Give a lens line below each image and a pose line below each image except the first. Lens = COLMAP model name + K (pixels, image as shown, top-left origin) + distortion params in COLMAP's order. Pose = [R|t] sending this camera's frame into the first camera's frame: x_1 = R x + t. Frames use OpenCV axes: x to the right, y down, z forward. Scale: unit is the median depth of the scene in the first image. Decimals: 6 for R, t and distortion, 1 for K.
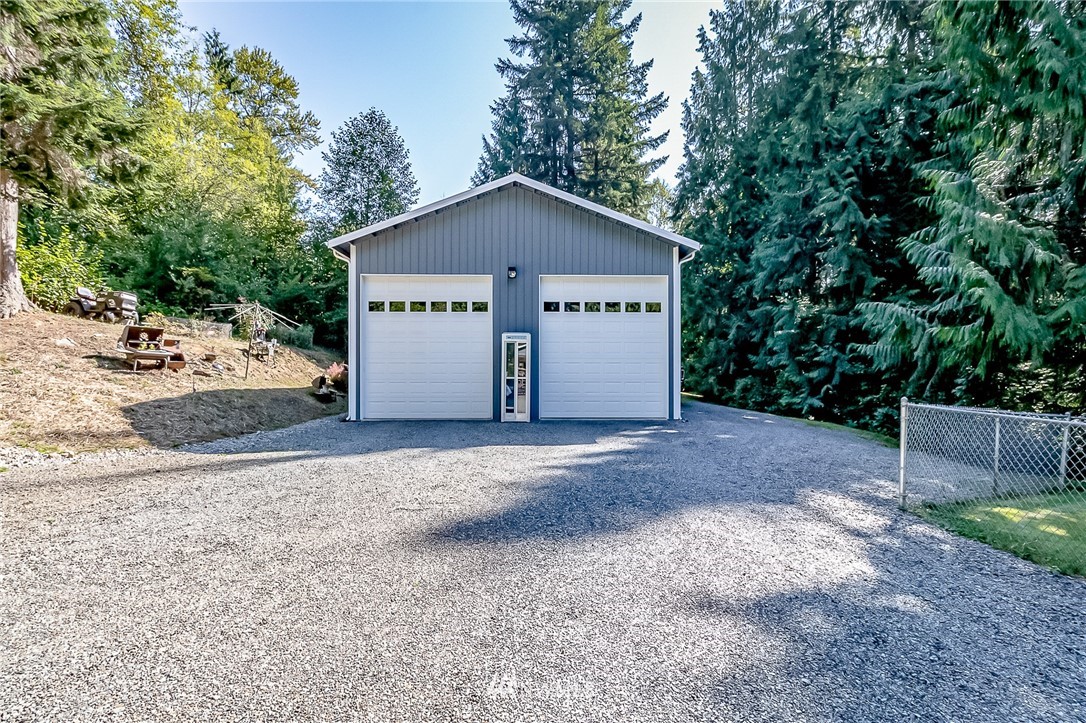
lens RADIAL K [[506.4, 0, 543.0], [0, 506.4, 361.5], [0, 0, 1]] dist [0.000679, 0.000062]
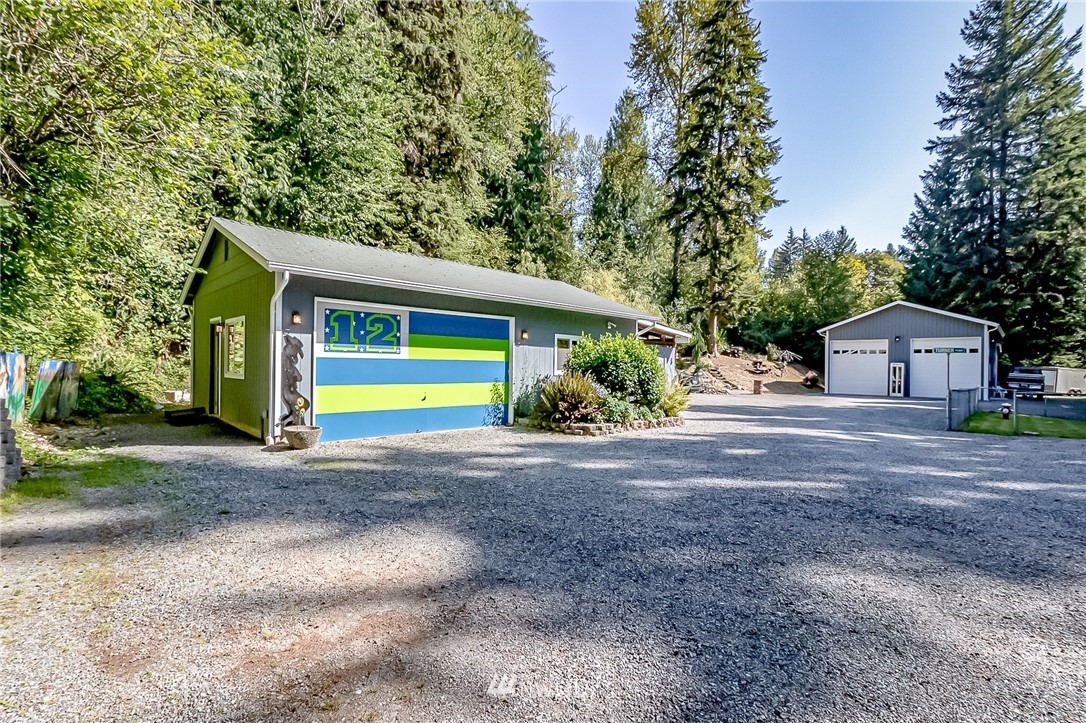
lens RADIAL K [[503.7, 0, 543.0], [0, 503.7, 361.5], [0, 0, 1]] dist [0.022608, 0.000061]
pose [[0.700165, 0.001464, -0.713979, 0.380839], [-0.002276, 0.999997, -0.000182, -0.040768], [0.713977, 0.001753, 0.700167, -1.510723]]
